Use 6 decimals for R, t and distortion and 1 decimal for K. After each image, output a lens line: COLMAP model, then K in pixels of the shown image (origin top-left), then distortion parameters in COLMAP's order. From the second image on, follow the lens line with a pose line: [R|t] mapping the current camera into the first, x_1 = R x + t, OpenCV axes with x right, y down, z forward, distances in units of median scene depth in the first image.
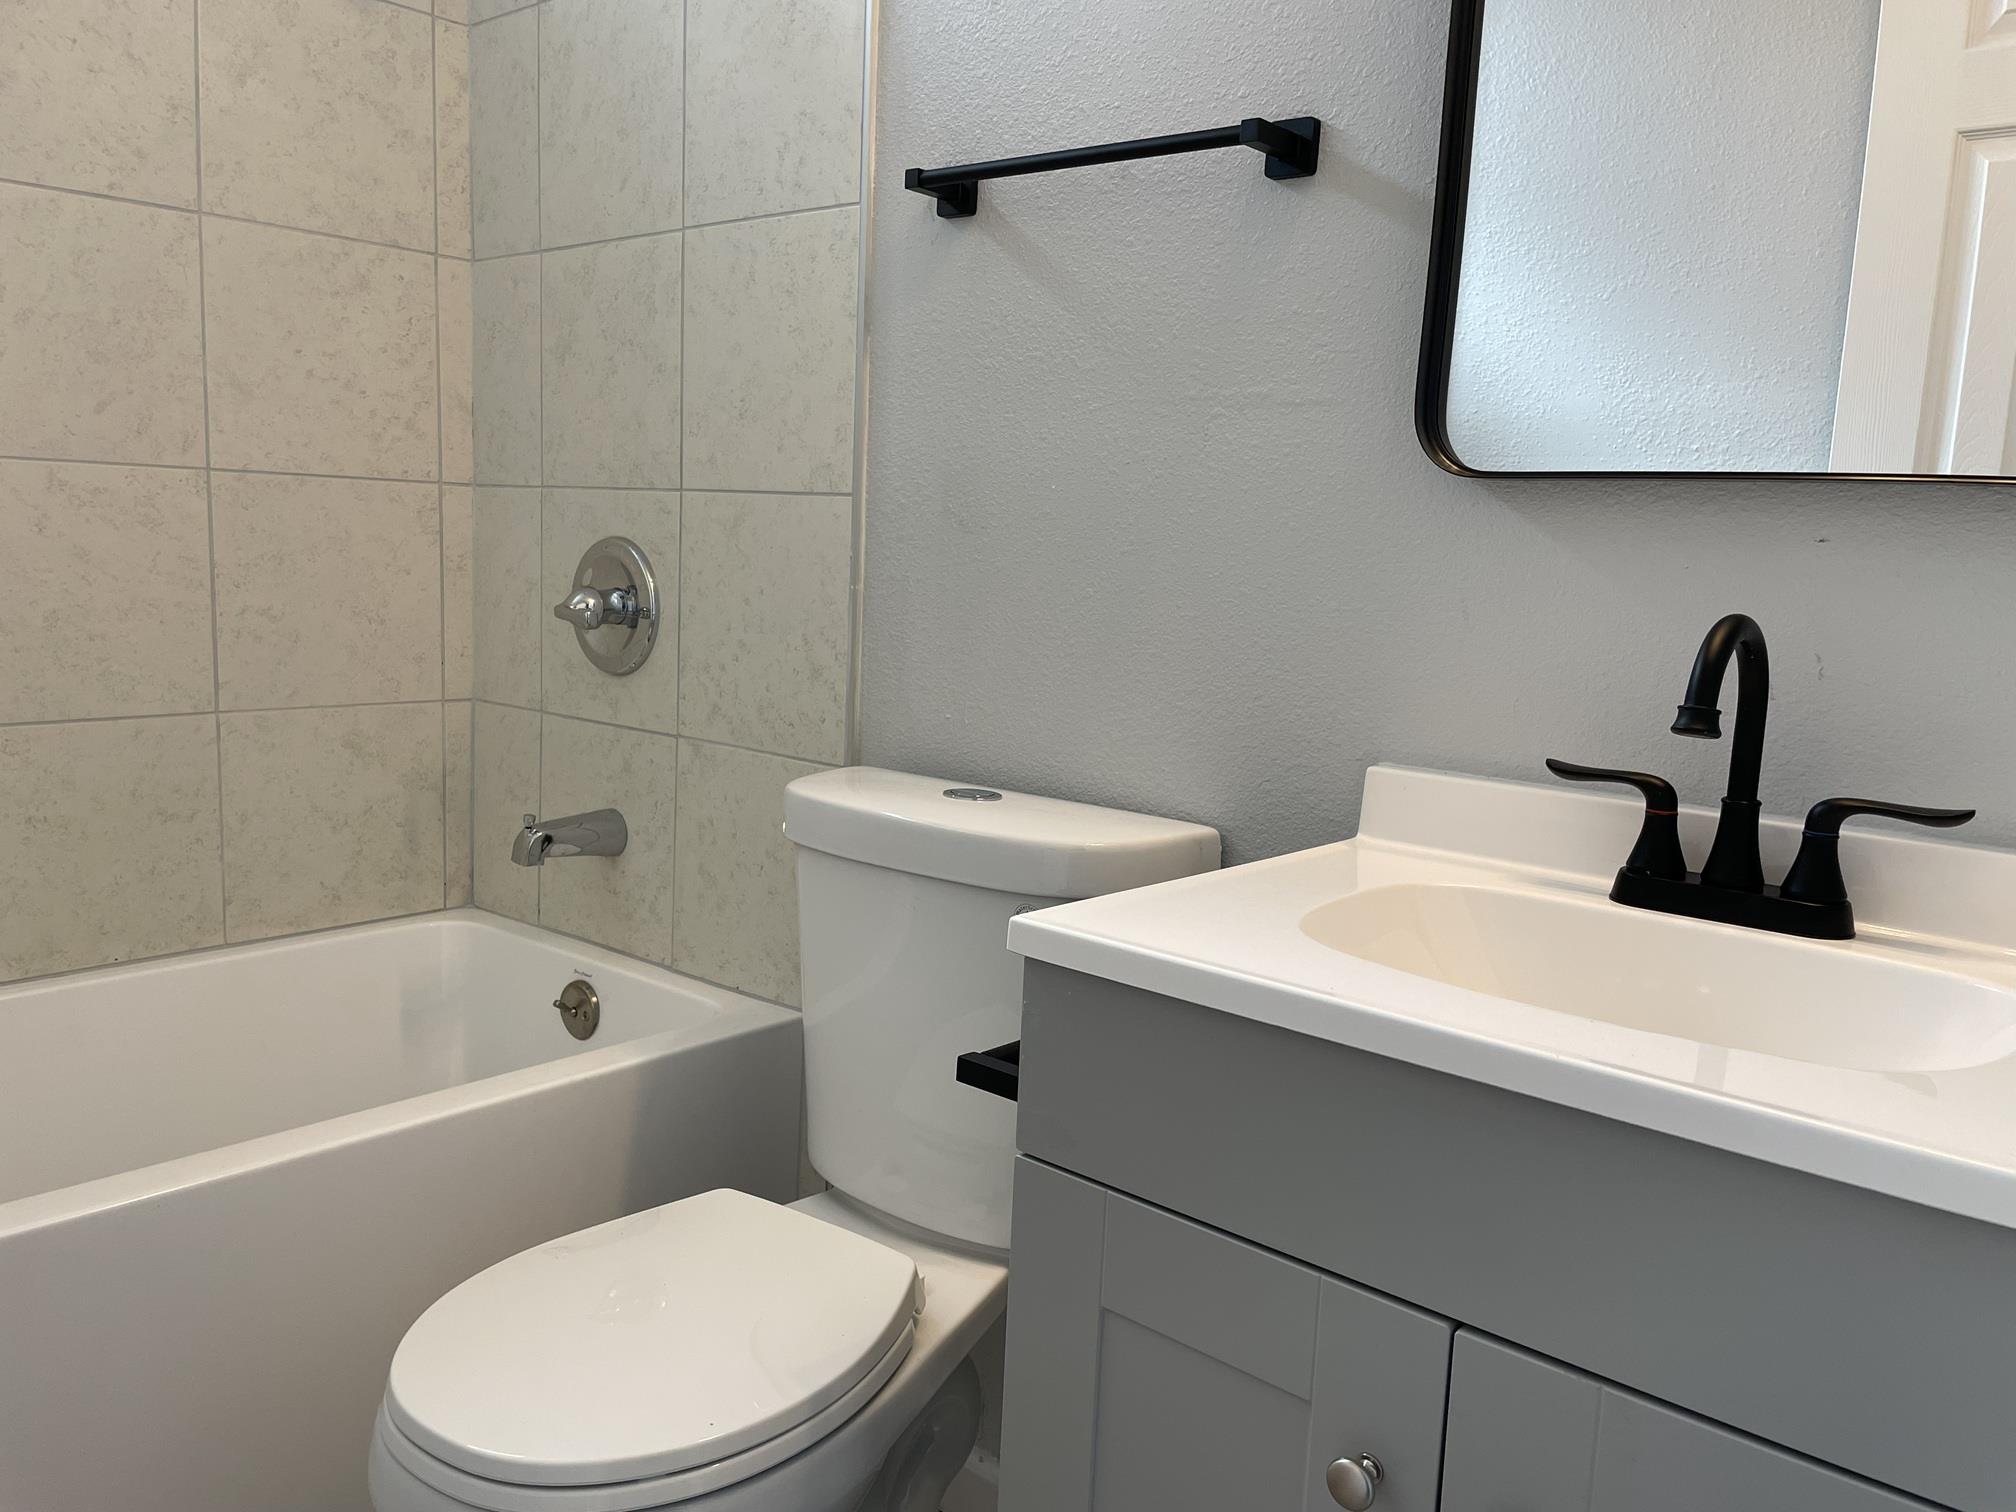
lens RADIAL K [[1531.0, 0, 1008.0], [0, 1531.0, 756.0], [0, 0, 1]] dist [0.094834, -0.126866]
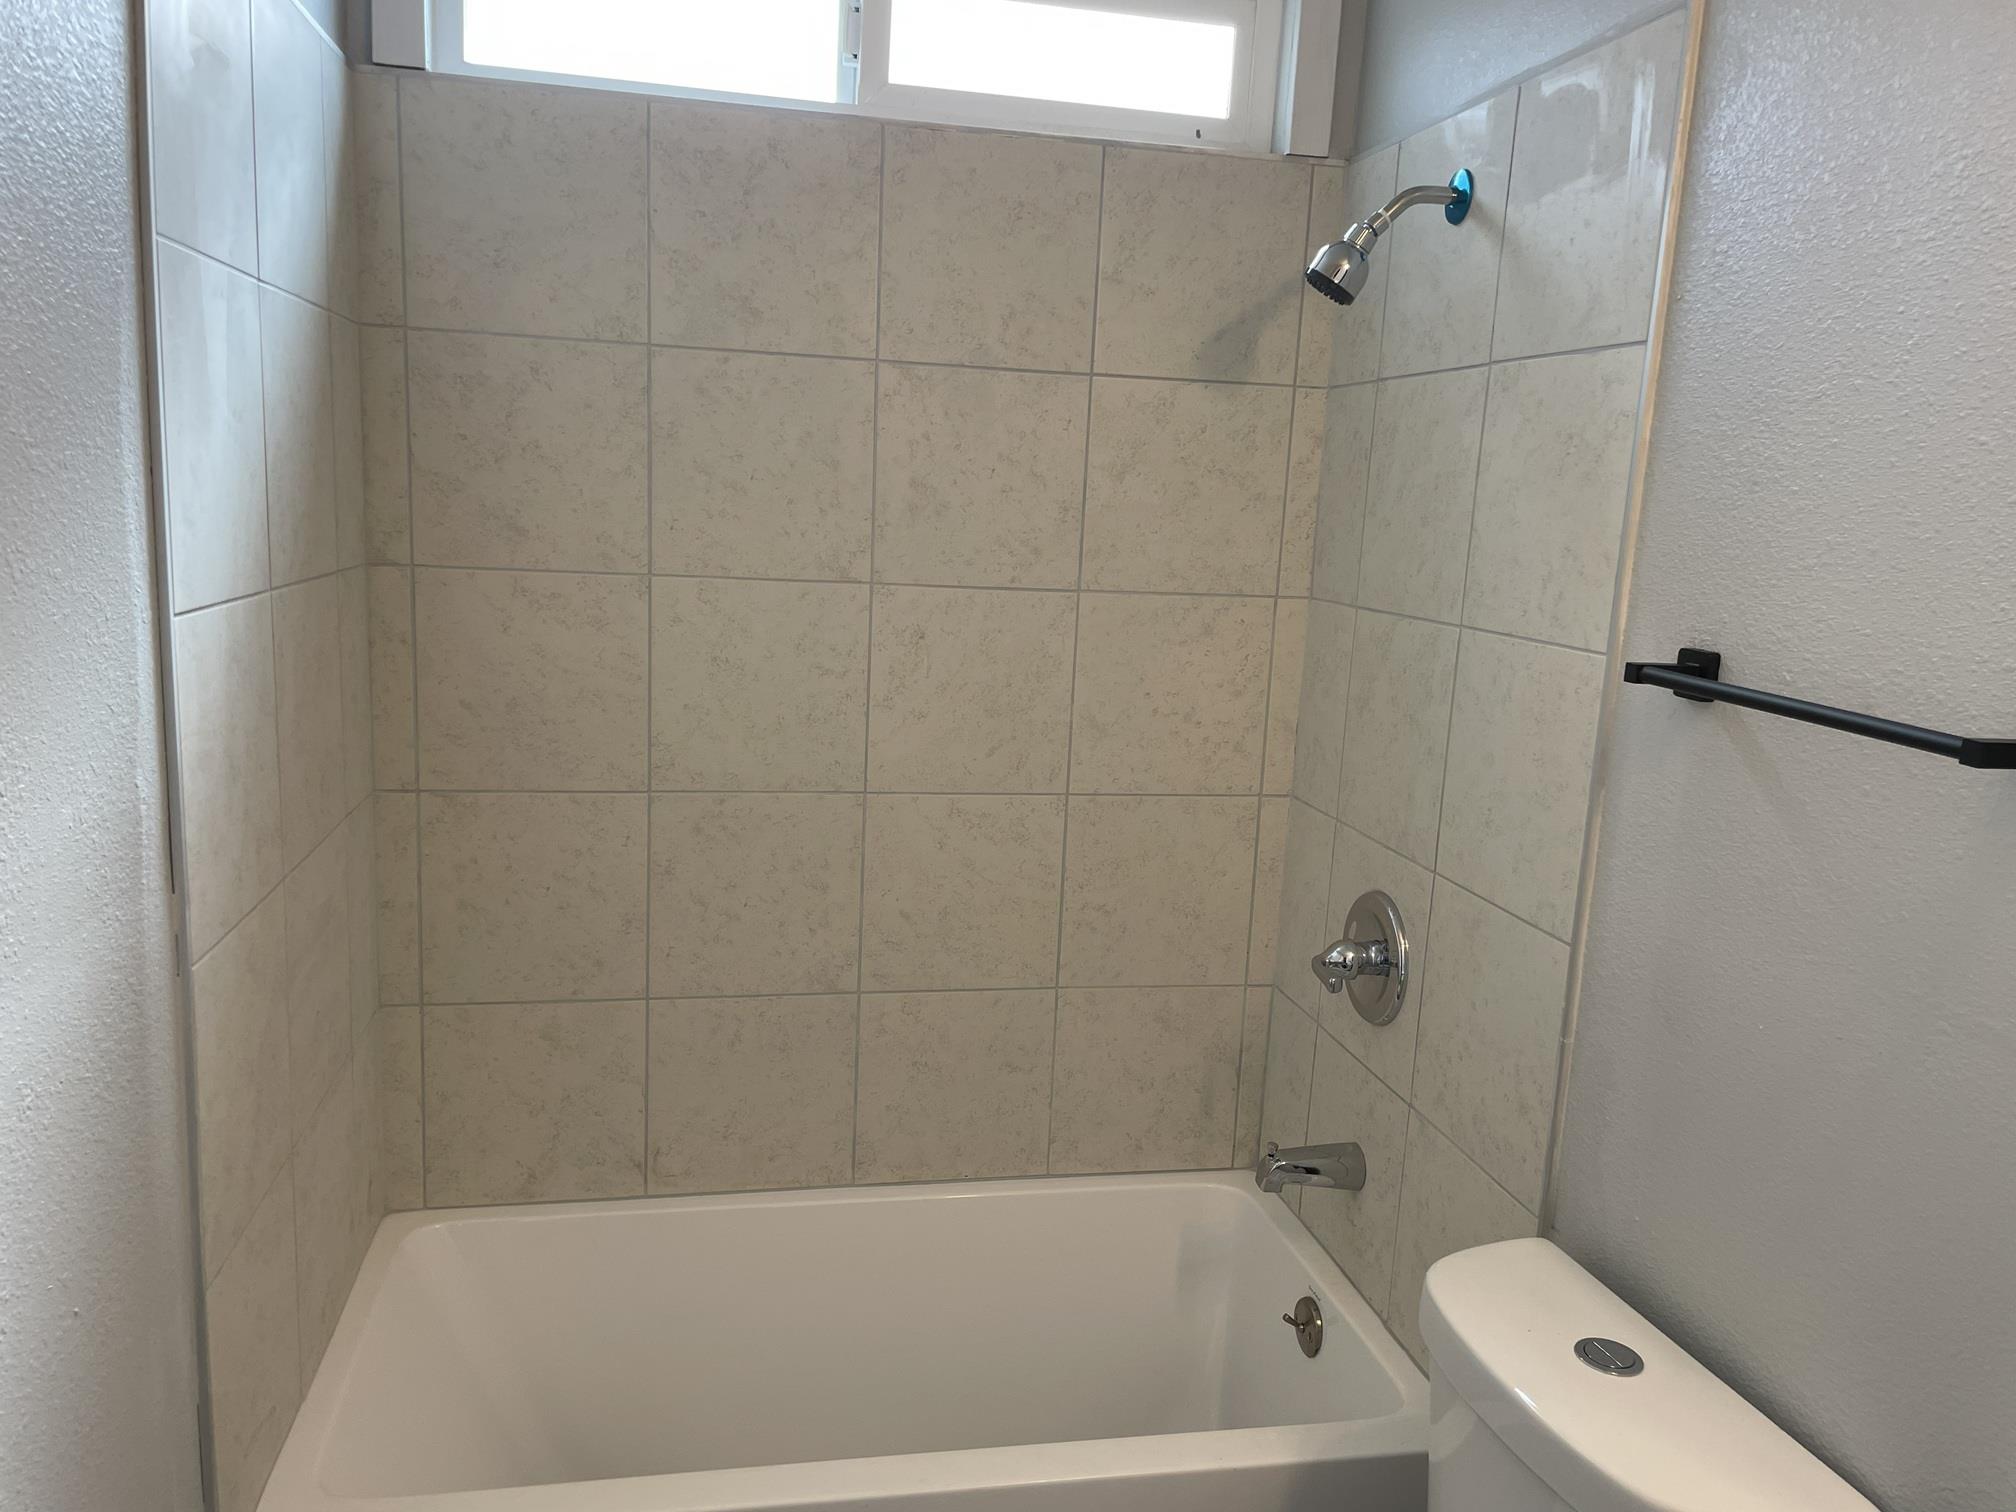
lens RADIAL K [[1531.0, 0, 1008.0], [0, 1531.0, 756.0], [0, 0, 1]] dist [0.094834, -0.126866]
pose [[0.788523, 0.104730, -0.606023, 0.166519], [-0.102345, 0.993999, 0.038612, -0.249431], [0.606430, 0.031577, 0.794510, 0.021578]]
